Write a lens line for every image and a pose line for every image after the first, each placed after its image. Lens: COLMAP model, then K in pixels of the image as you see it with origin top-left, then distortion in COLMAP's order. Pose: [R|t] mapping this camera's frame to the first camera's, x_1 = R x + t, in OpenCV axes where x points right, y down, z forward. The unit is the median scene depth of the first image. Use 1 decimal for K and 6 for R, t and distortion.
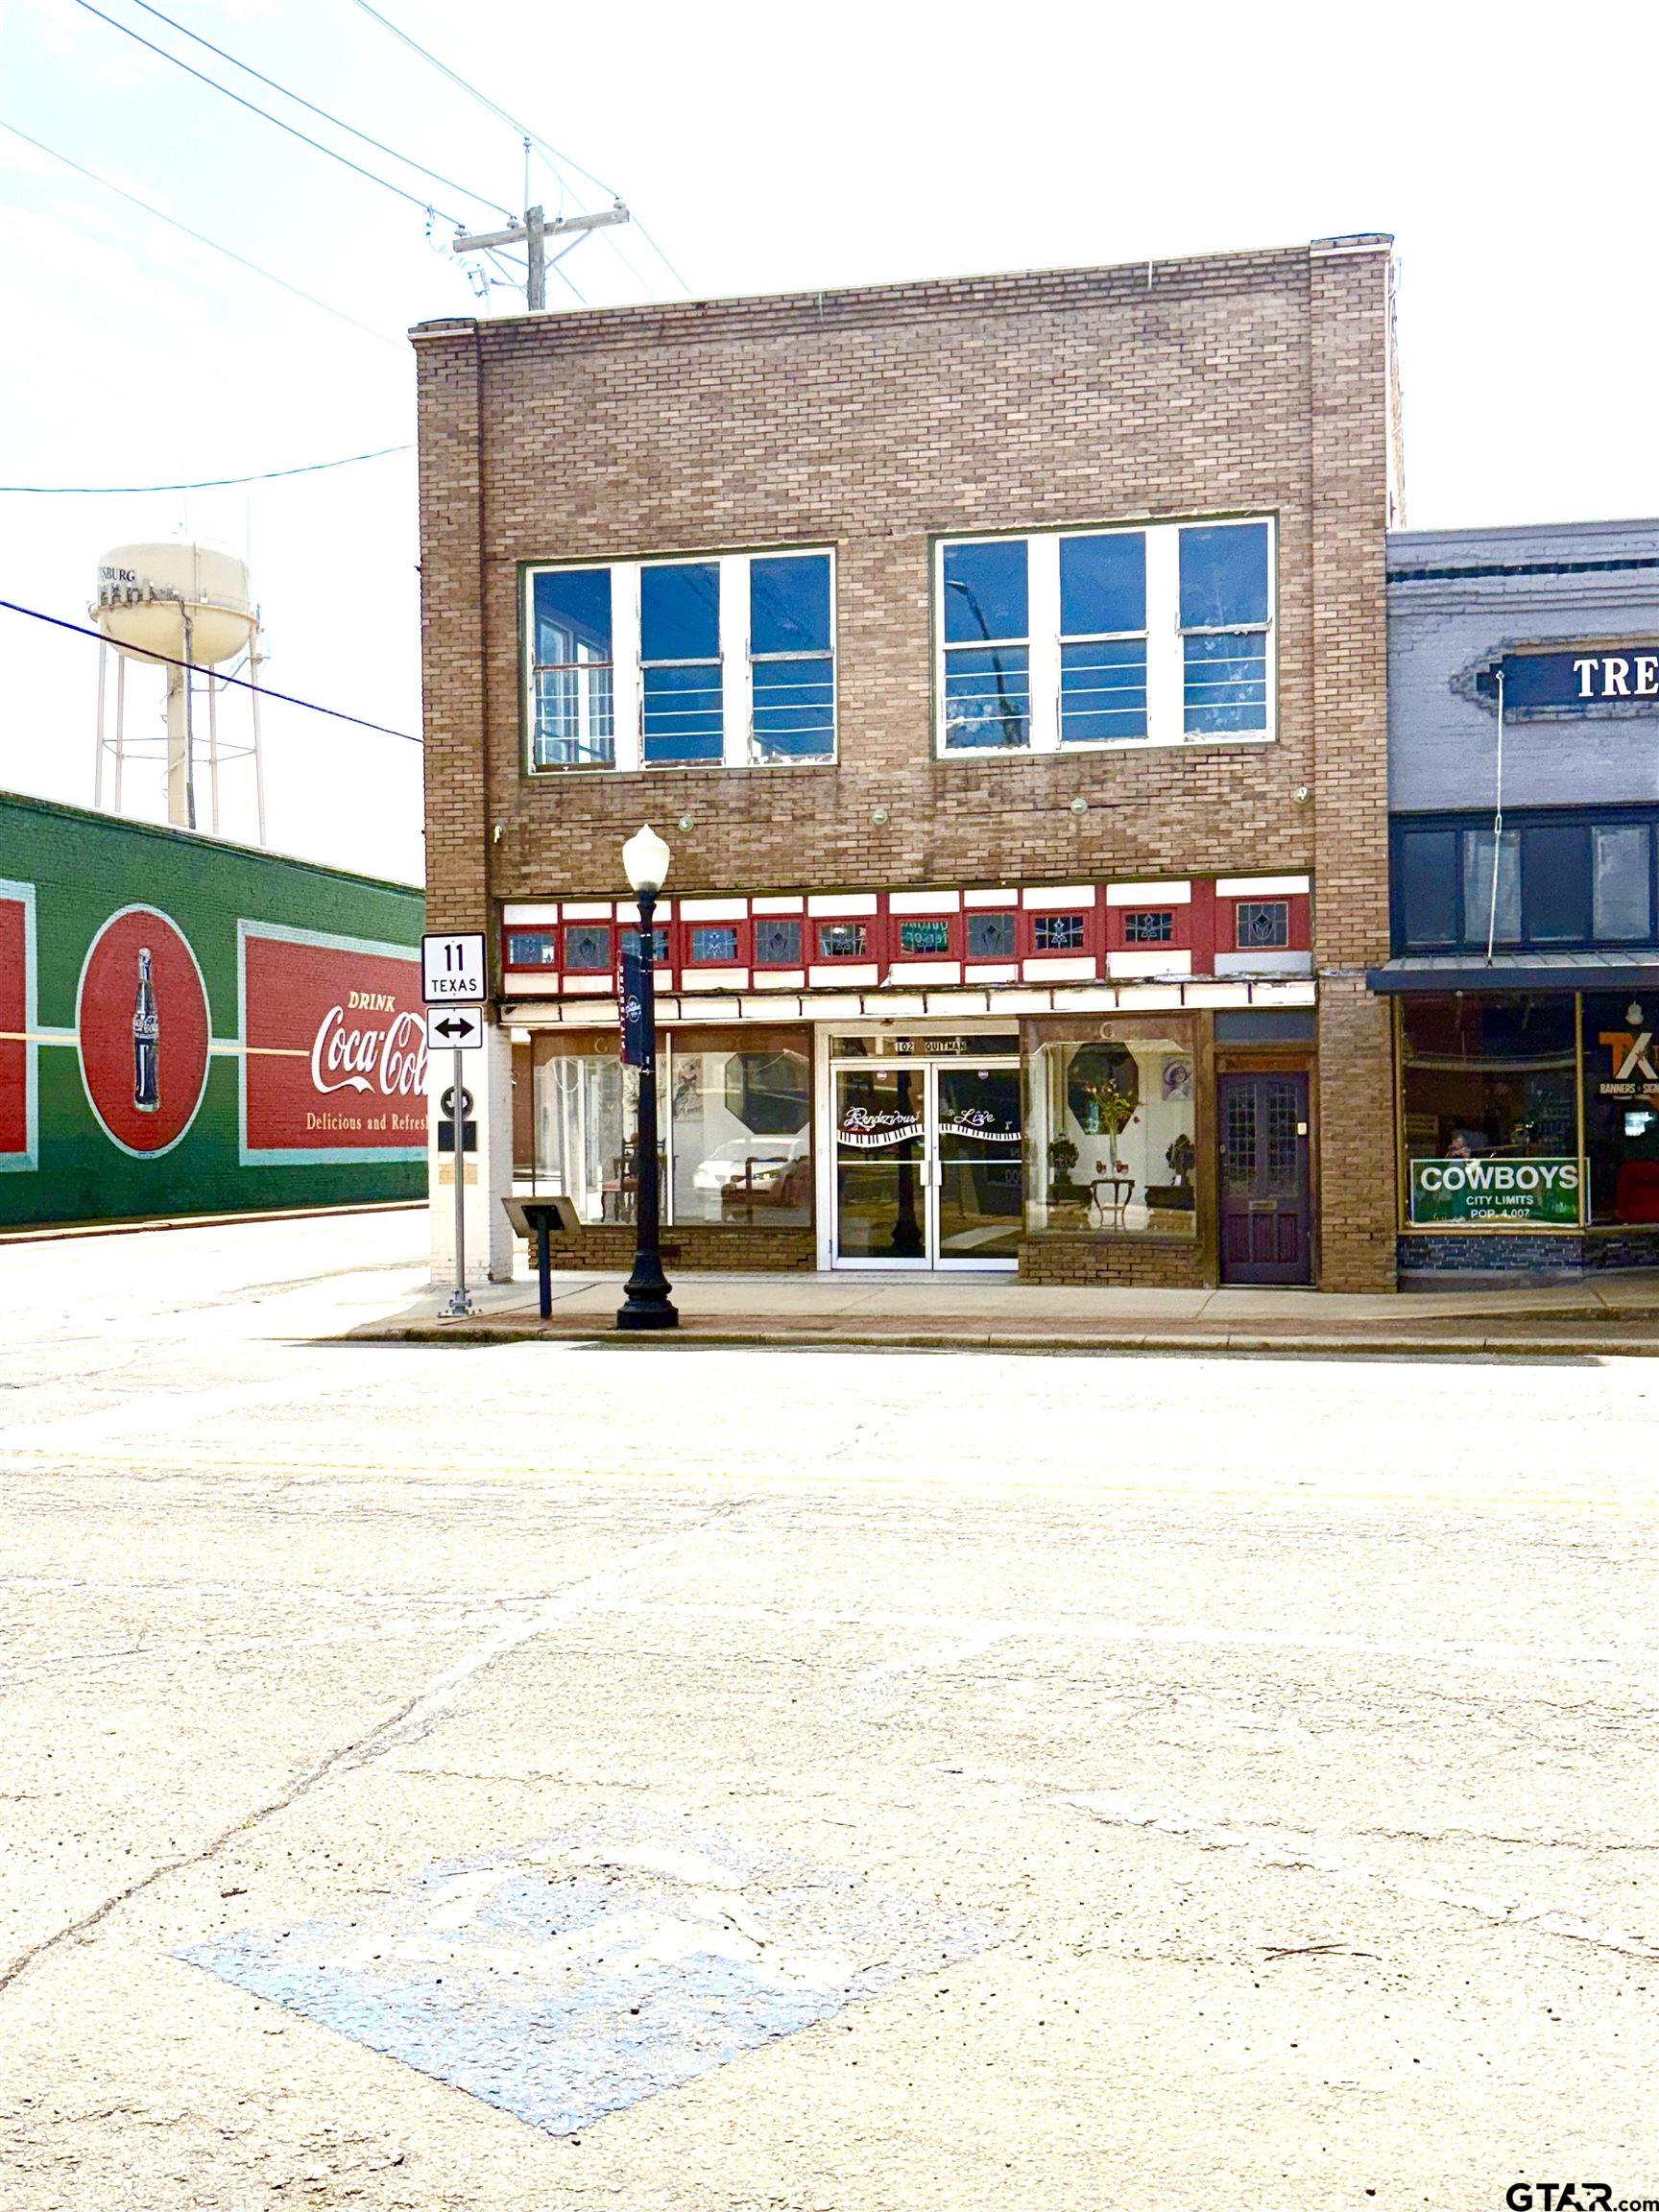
lens RADIAL K [[2347.1, 0, 833.3], [0, 2347.1, 1106.2], [0, 0, 1]] dist [0.016090, 0.000000]
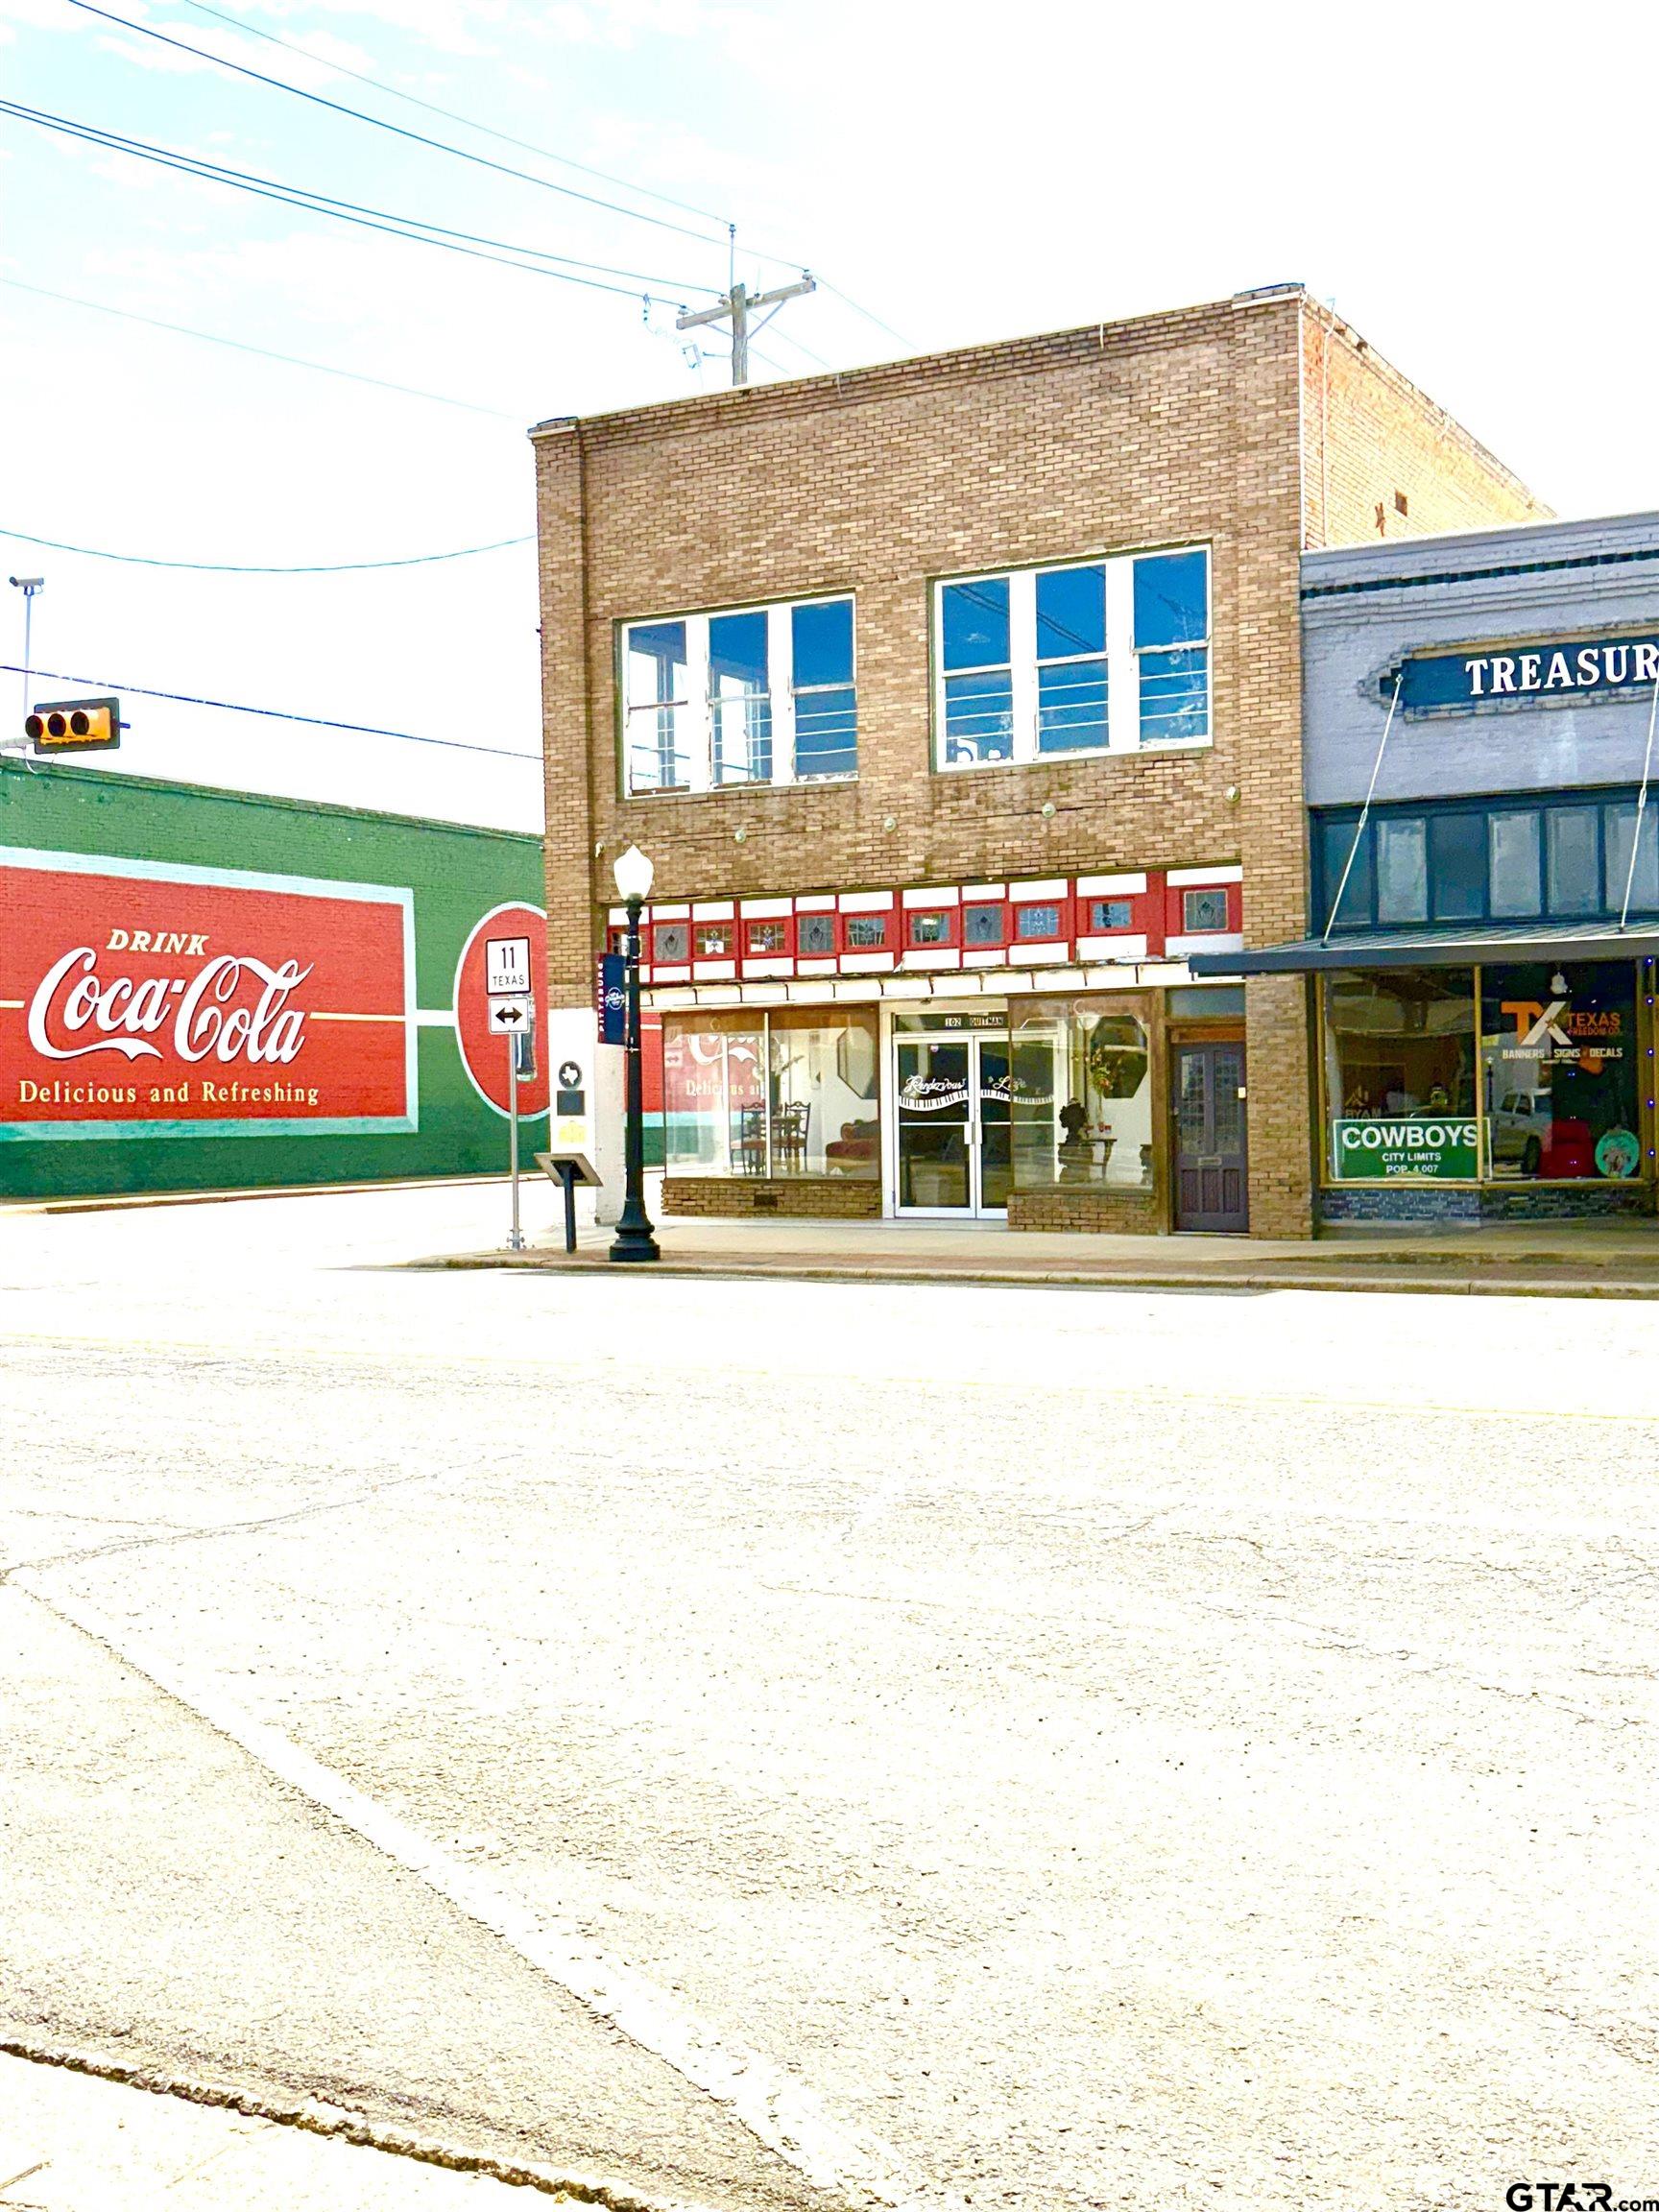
lens RADIAL K [[2347.1, 0, 824.3], [0, 2347.1, 1107.7], [0, 0, 1]] dist [0.016090, 0.000000]
pose [[0.962084, -0.004694, -0.272713, 0.307596], [0.009395, 0.999829, 0.015934, -0.002913], [0.272591, -0.017892, 0.961964, -0.124903]]
